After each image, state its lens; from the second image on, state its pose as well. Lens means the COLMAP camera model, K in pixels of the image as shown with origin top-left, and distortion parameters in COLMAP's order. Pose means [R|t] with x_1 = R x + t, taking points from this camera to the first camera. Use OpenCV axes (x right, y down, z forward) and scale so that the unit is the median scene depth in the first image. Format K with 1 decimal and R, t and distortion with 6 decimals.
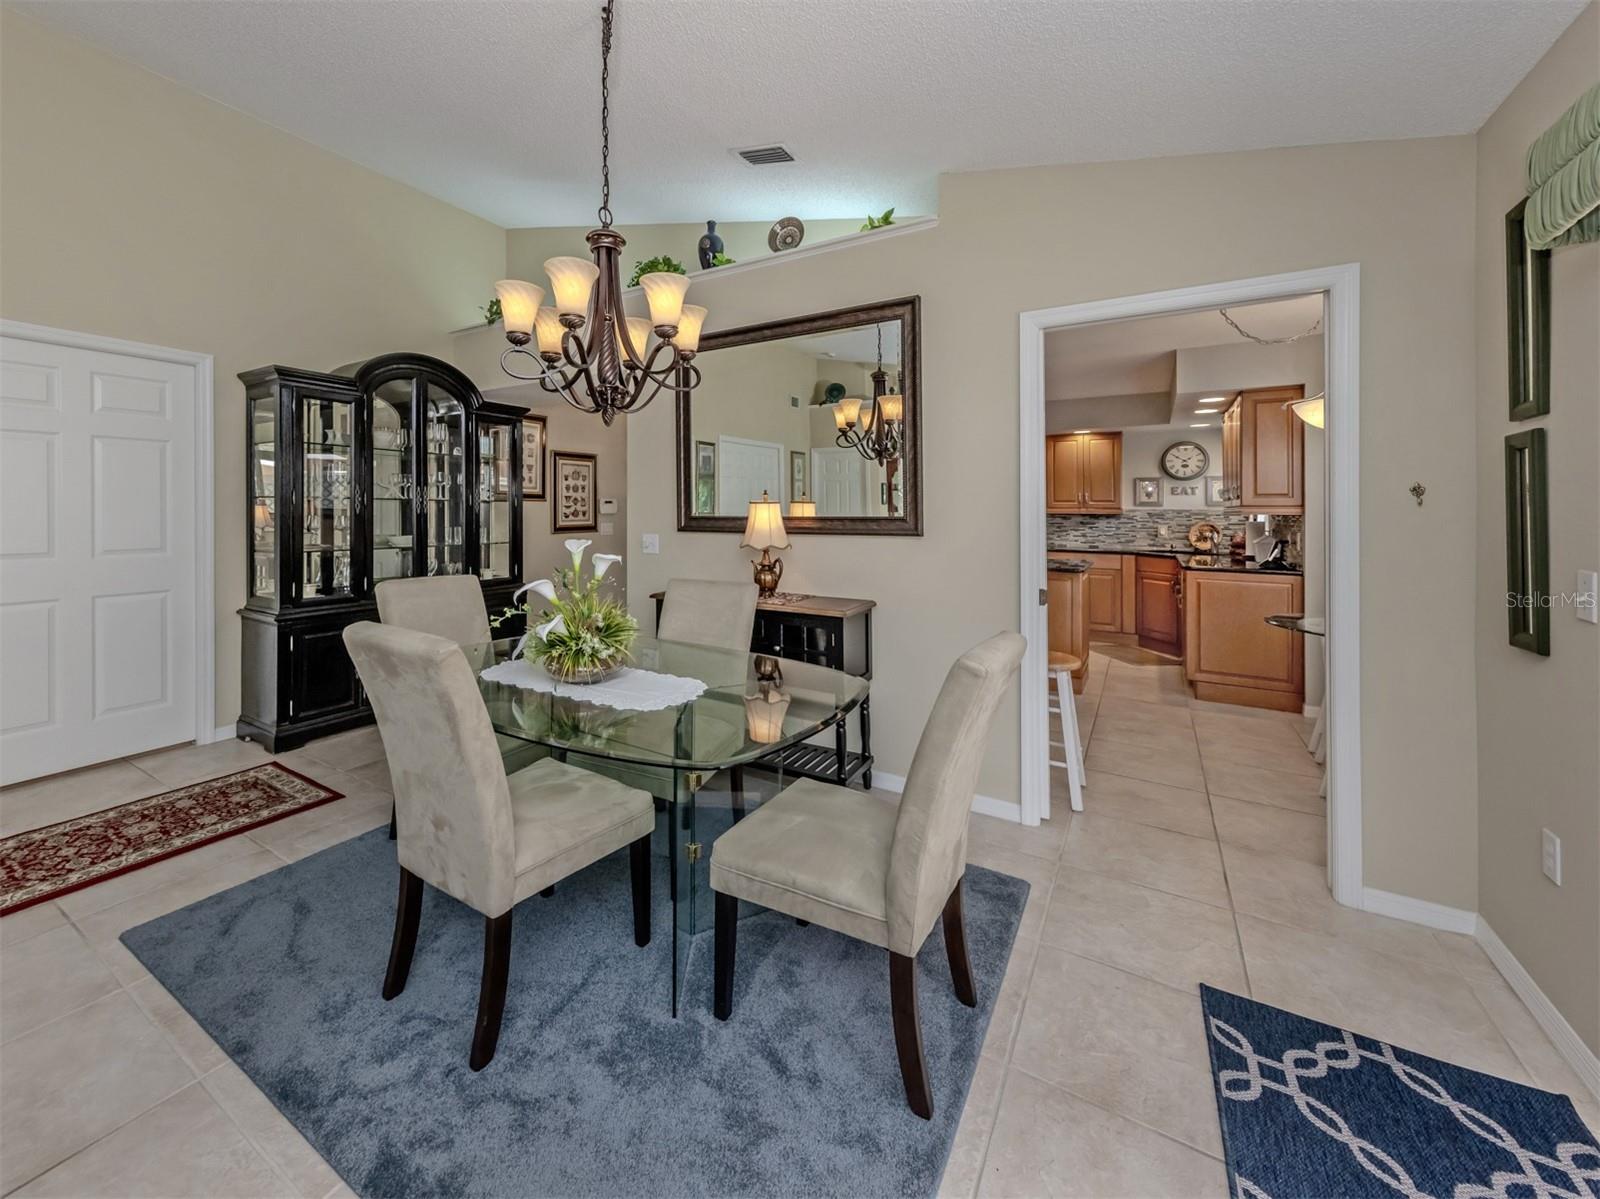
lens RADIAL K [[631.3, 0, 764.5], [0, 631.3, 501.8], [0, 0, 1]] dist [0.014611, -0.000101]
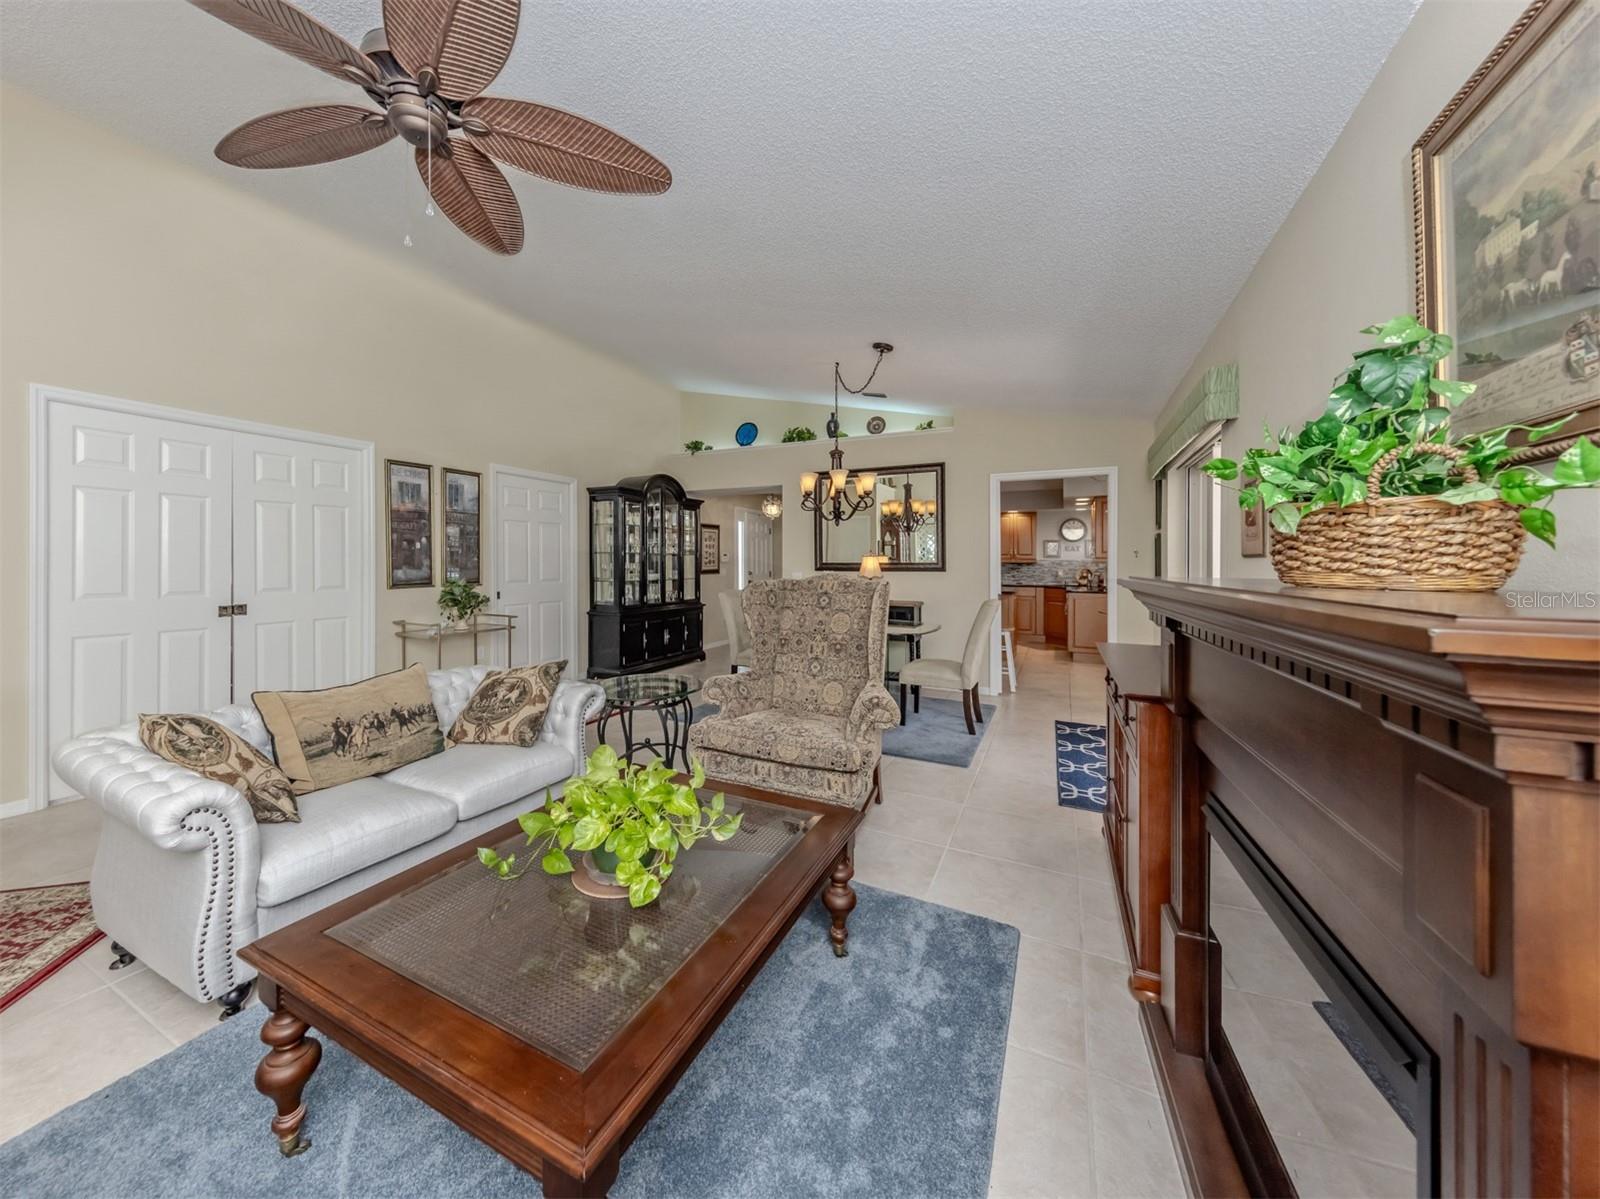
lens RADIAL K [[583.7, 0, 762.9], [0, 583.7, 558.7], [0, 0, 1]] dist [0.002285, -0.002760]
pose [[0.997702, 0.001291, 0.067749, -0.336786], [-0.001948, 0.999952, 0.009627, -0.005274], [-0.067733, -0.009737, 0.997656, -0.632101]]
